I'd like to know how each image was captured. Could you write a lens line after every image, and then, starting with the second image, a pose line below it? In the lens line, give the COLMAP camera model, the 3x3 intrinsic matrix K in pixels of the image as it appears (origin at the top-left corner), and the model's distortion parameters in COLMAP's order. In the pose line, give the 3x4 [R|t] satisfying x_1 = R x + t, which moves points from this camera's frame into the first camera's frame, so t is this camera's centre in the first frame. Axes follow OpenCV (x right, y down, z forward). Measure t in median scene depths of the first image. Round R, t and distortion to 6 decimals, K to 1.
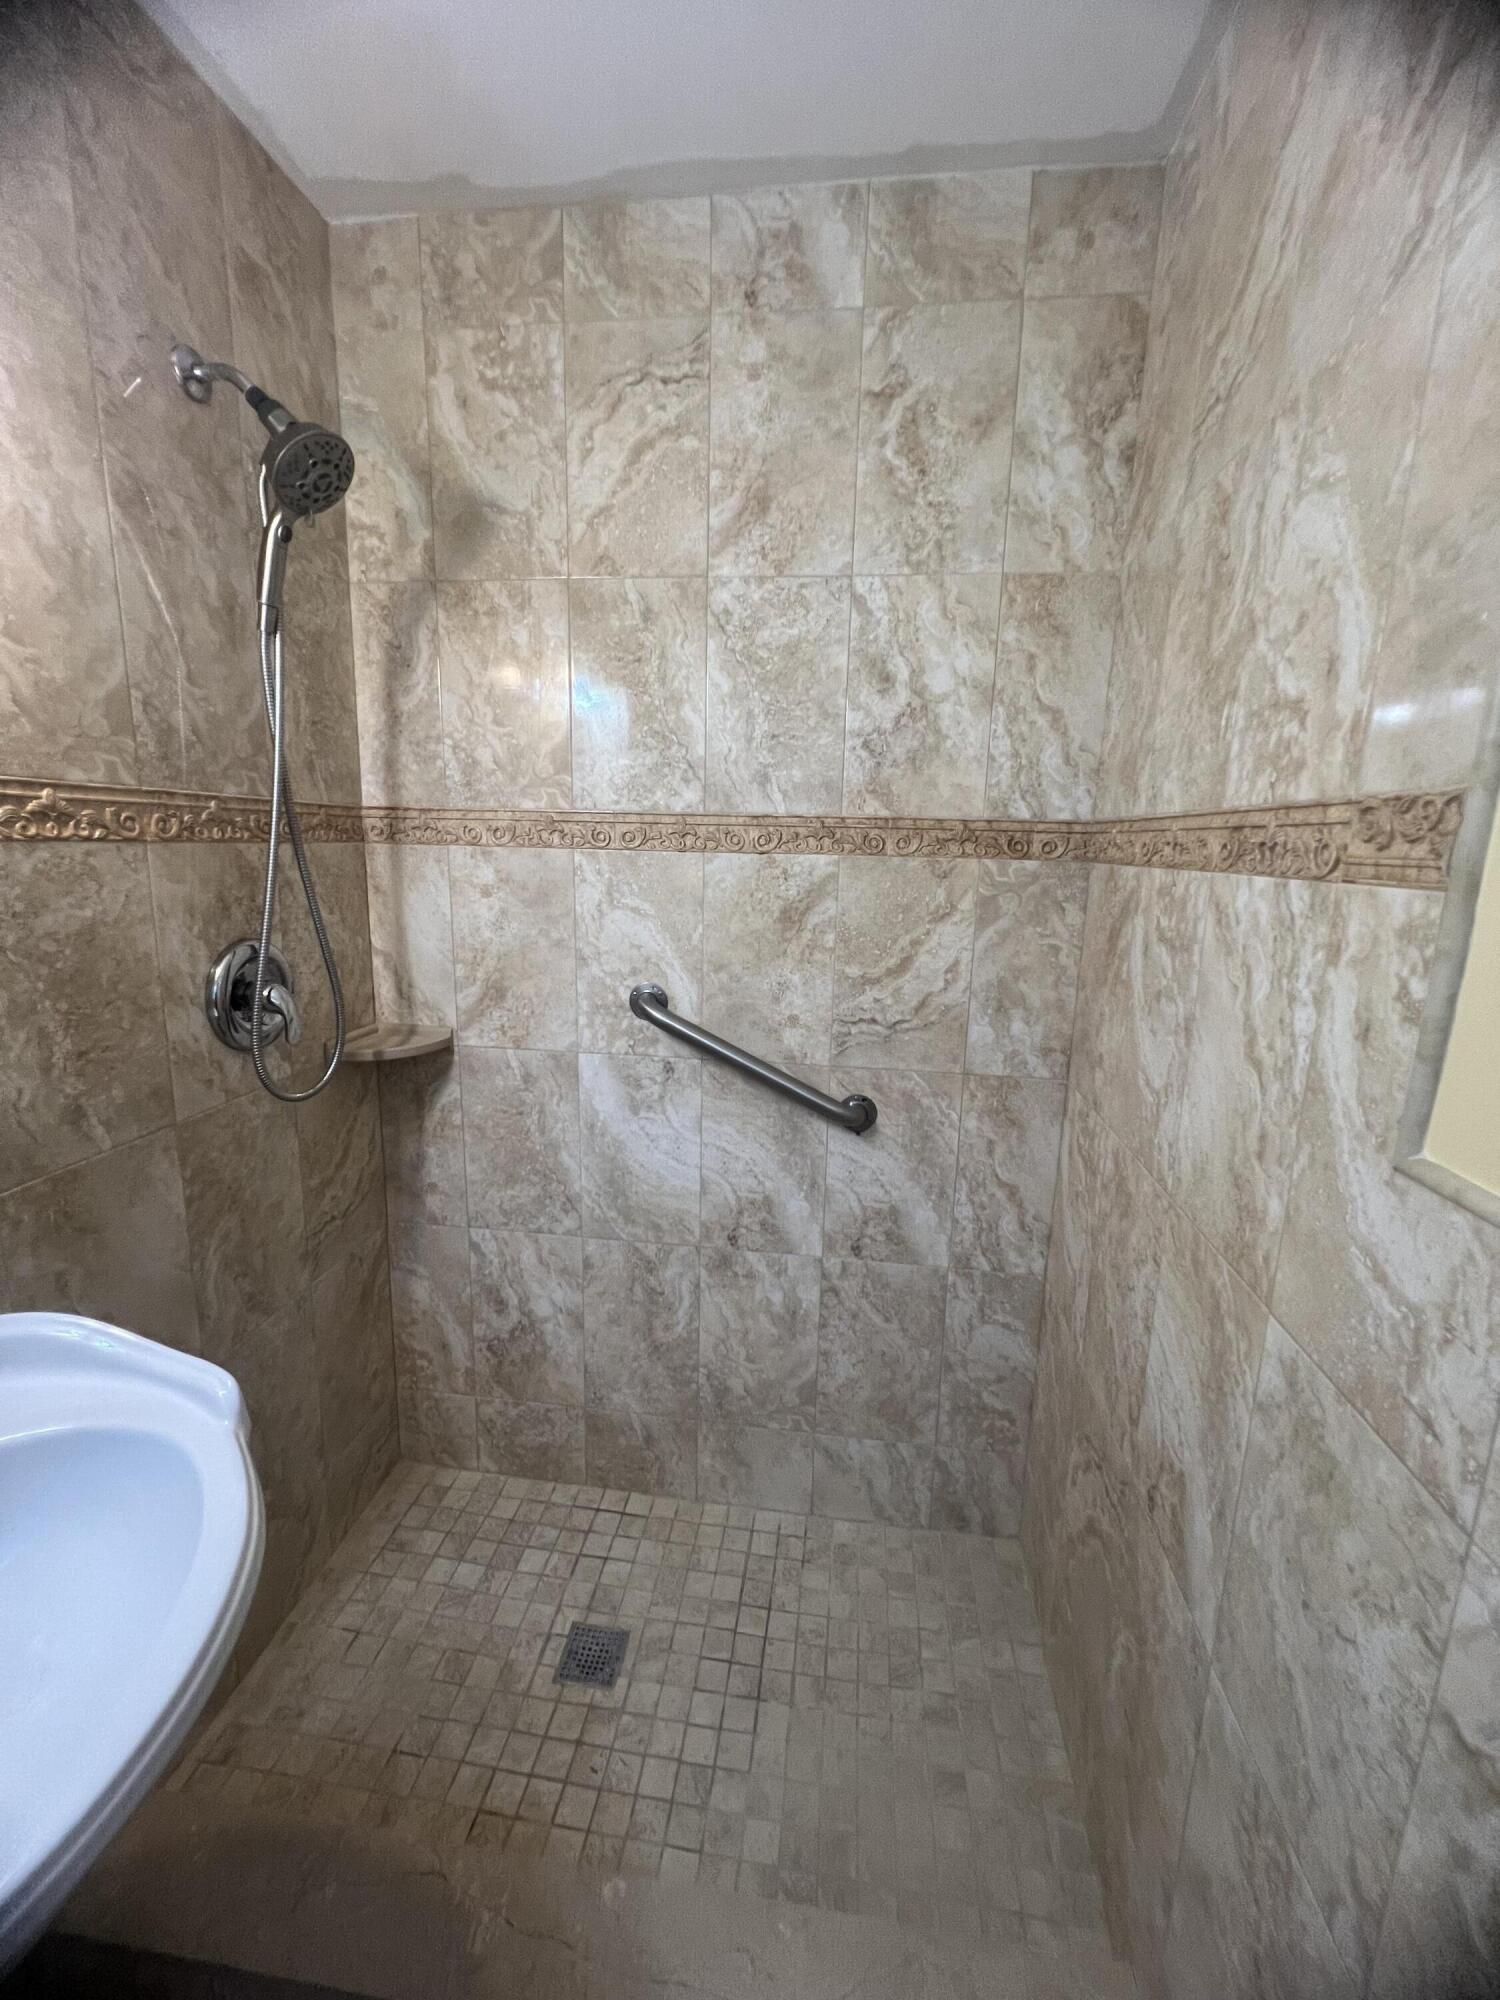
lens RADIAL K [[806.0, 0, 749.6], [0, 806.0, 998.8], [0, 0, 1]] dist [-0.000339, -0.000365]
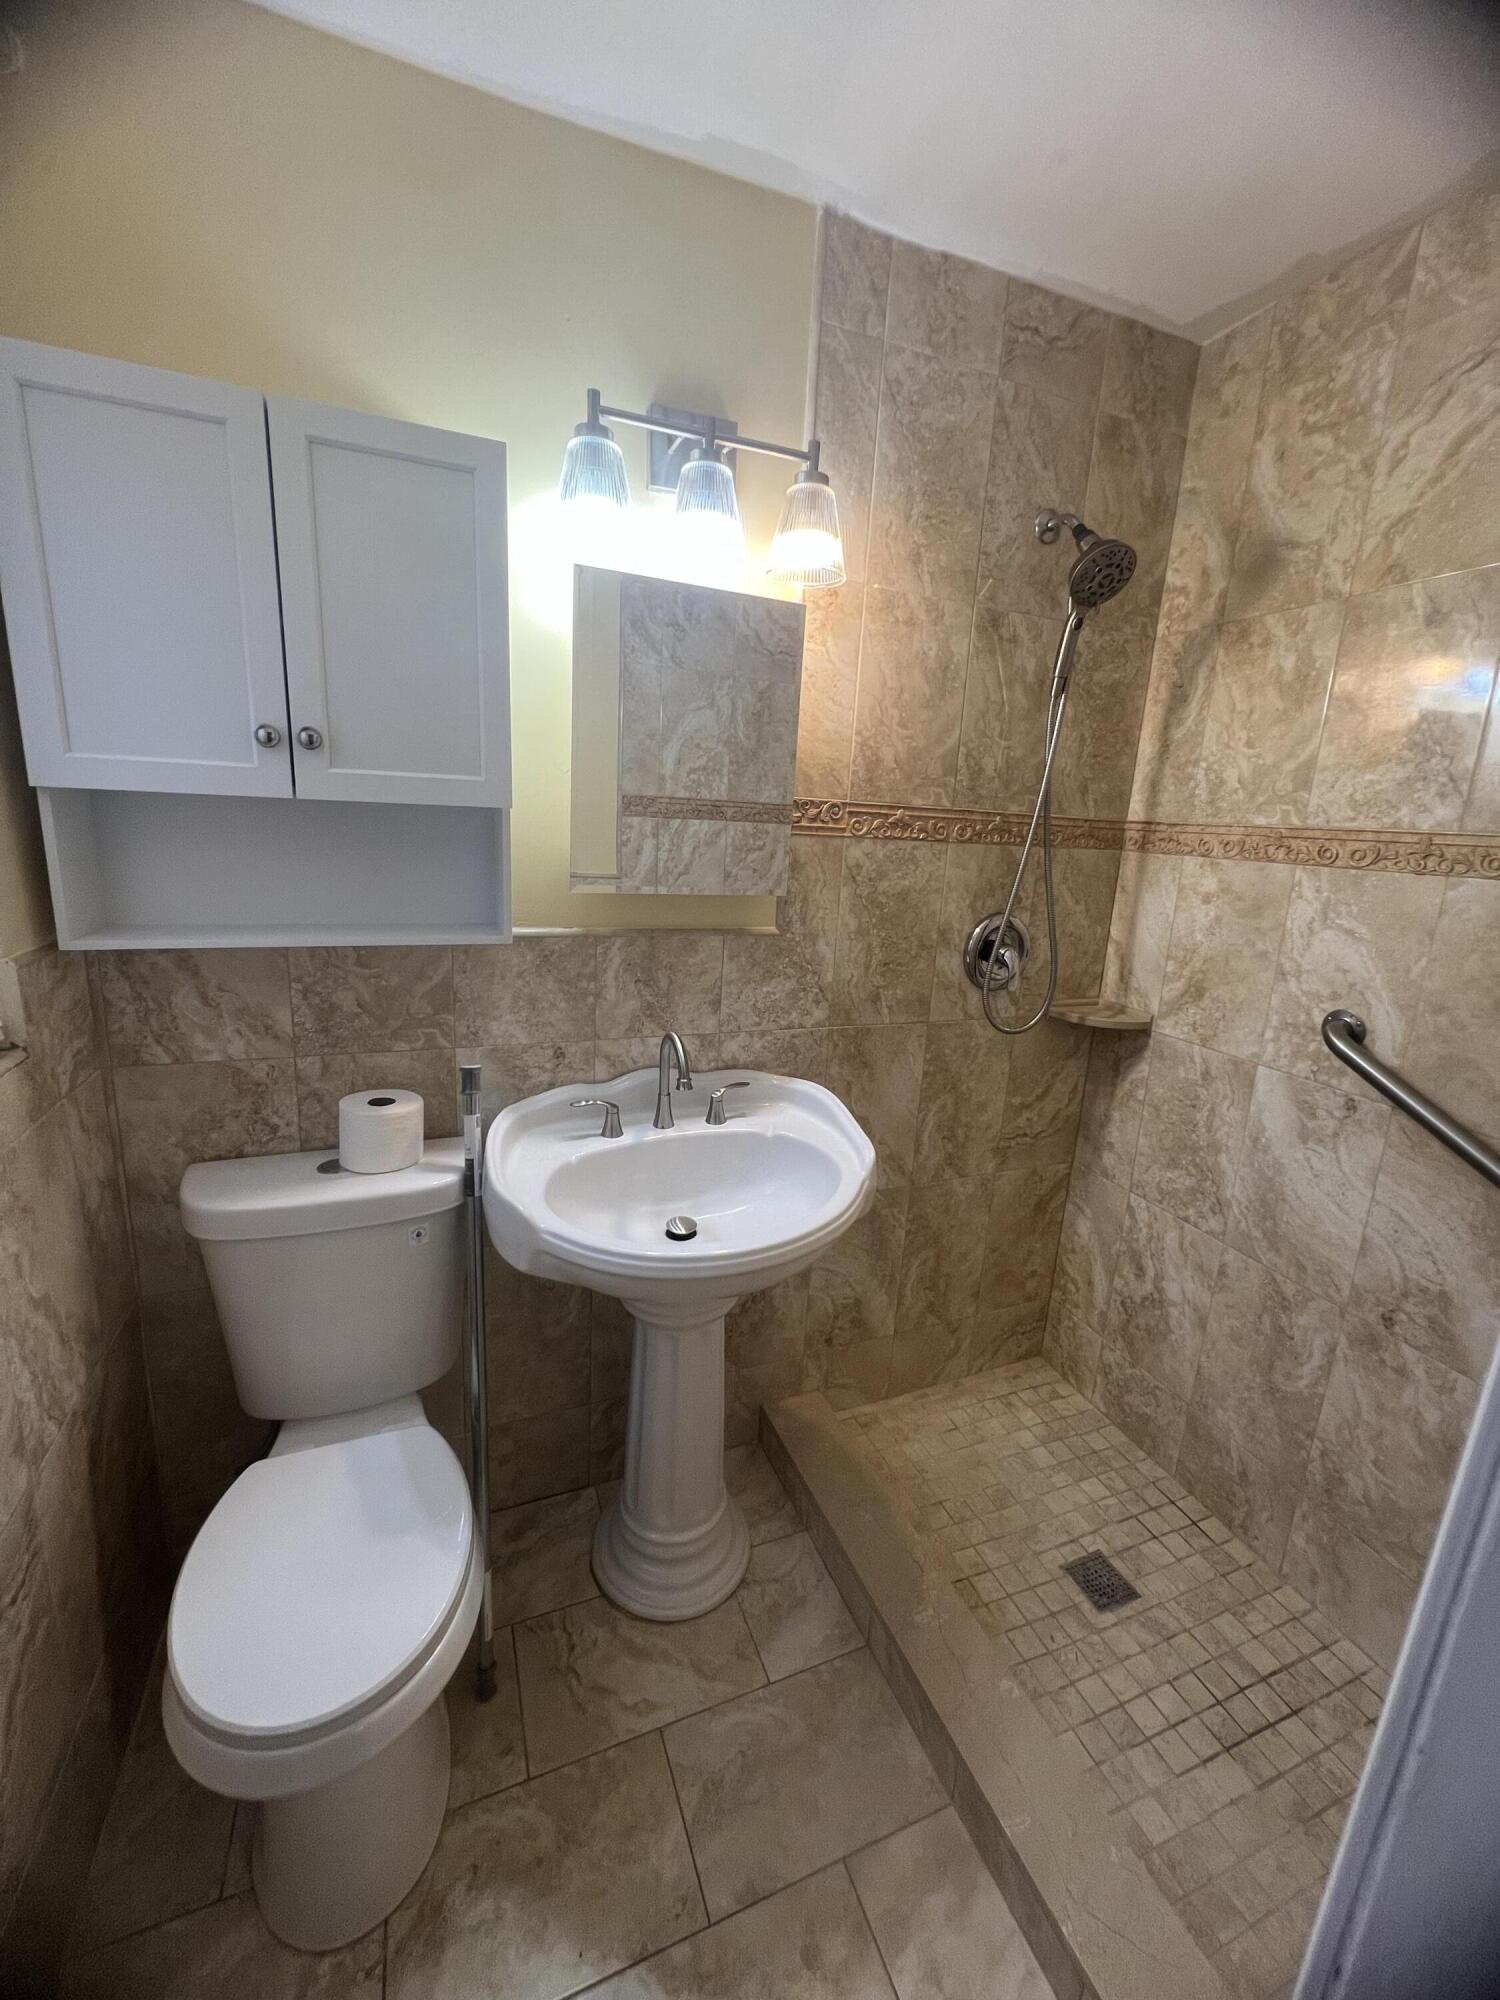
lens RADIAL K [[796.5, 0, 744.3], [0, 796.5, 1004.0], [0, 0, 1]] dist [0.000435, -0.000121]
pose [[0.485830, 0.205020, -0.849668, 0.349626], [-0.209037, 0.971145, 0.114806, 0.014495], [0.848689, 0.121836, 0.514668, -0.085993]]
